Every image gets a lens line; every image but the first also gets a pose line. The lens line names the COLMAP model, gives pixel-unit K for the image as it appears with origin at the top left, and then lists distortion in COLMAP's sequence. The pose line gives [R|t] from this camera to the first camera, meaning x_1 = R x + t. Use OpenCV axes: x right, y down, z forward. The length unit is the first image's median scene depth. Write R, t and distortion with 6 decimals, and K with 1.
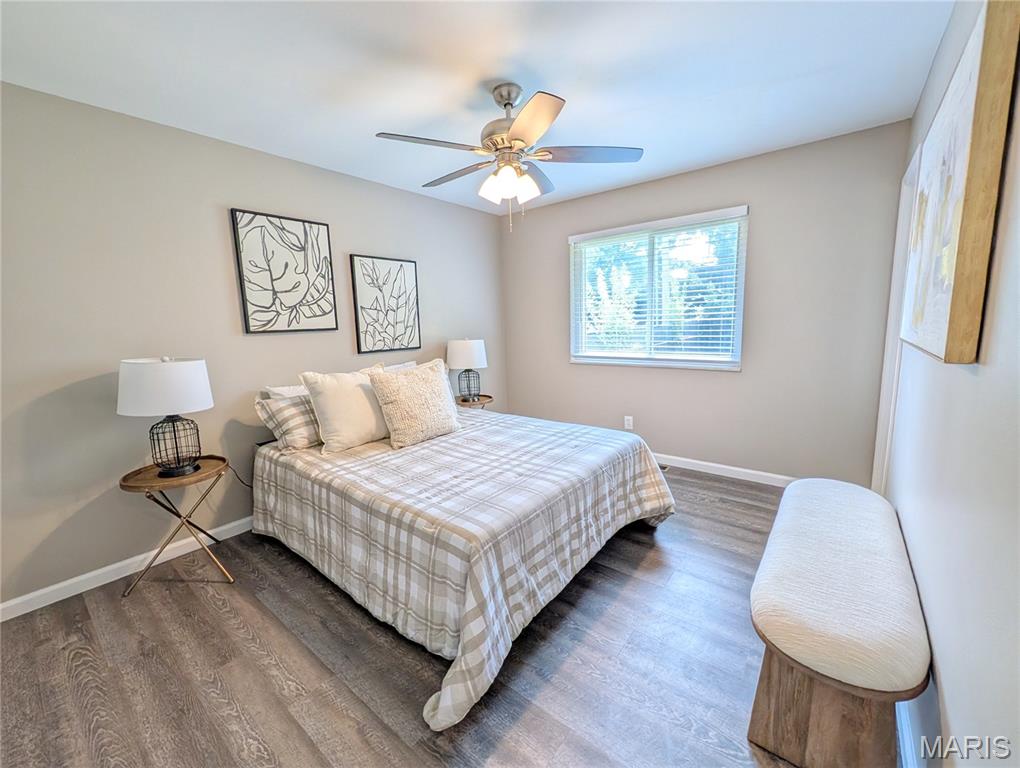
lens RADIAL K [[397.7, 0, 508.2], [0, 397.7, 382.1], [0, 0, 1]] dist [0.006093, -0.000411]
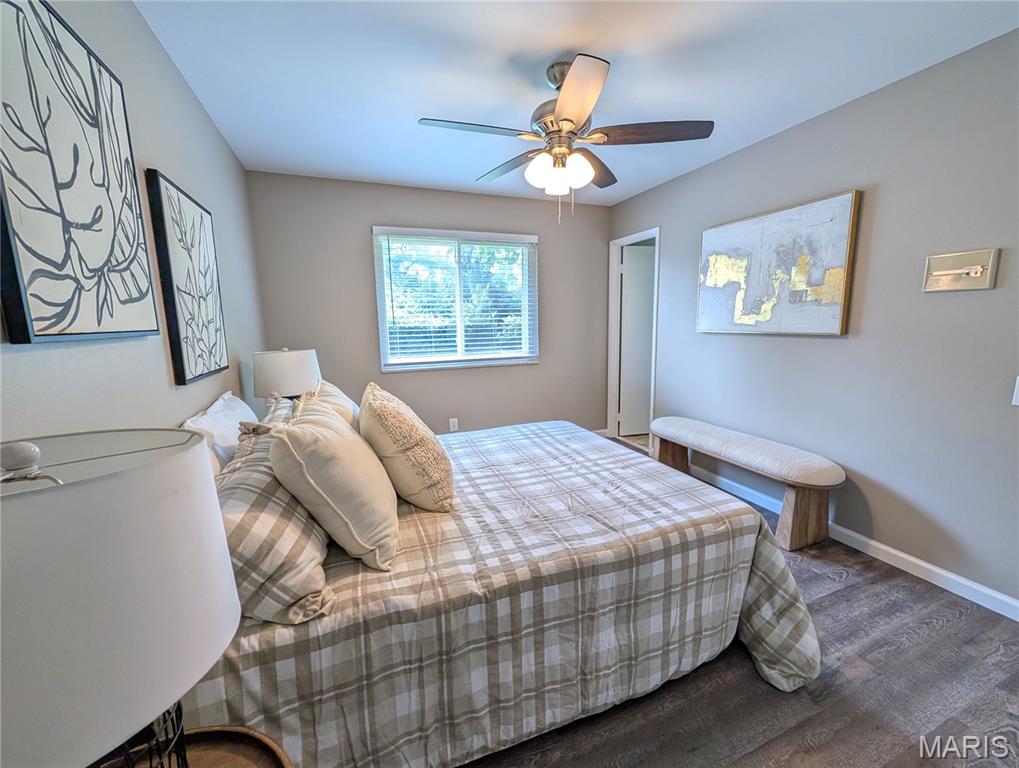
lens RADIAL K [[397.3, 0, 504.5], [0, 397.3, 381.2], [0, 0, 1]] dist [0.006093, -0.000411]
pose [[0.509487, -0.110570, 0.853345, -0.798237], [0.134476, 0.989756, 0.047957, -0.063993], [-0.849905, 0.090321, 0.519137, 0.581333]]
